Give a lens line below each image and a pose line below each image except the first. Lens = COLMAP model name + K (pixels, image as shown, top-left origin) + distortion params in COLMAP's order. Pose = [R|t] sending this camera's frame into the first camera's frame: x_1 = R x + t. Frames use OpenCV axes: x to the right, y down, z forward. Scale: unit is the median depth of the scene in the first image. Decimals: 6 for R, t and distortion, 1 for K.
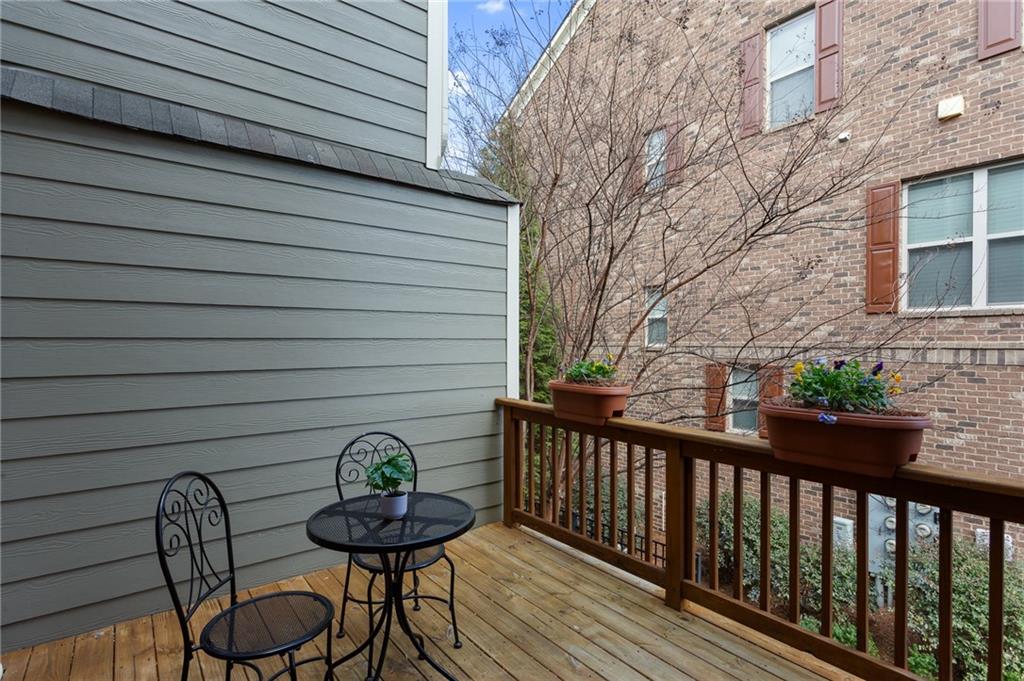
lens RADIAL K [[505.5, 0, 520.2], [0, 505.5, 344.8], [0, 0, 1]] dist [-0.017051, 0.007651]
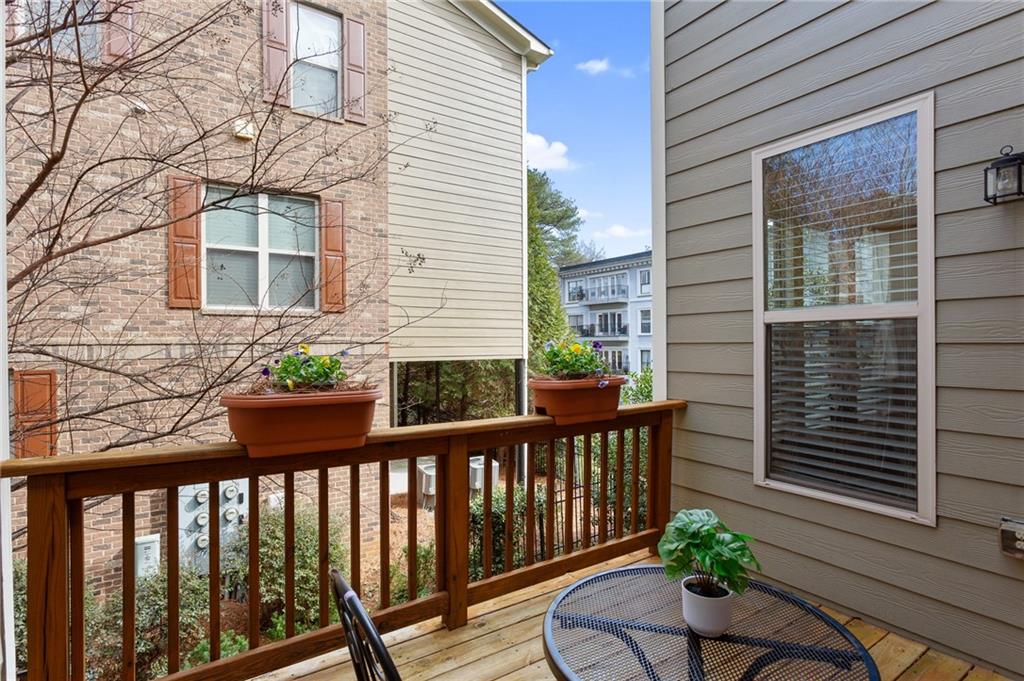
lens RADIAL K [[505.5, 0, 517.8], [0, 505.5, 337.3], [0, 0, 1]] dist [-0.017051, 0.007651]
pose [[0.077848, 0.003822, 0.996958, -0.221869], [0.008054, 0.999958, -0.004462, 0.003525], [-0.996933, 0.008376, 0.077814, 0.308886]]
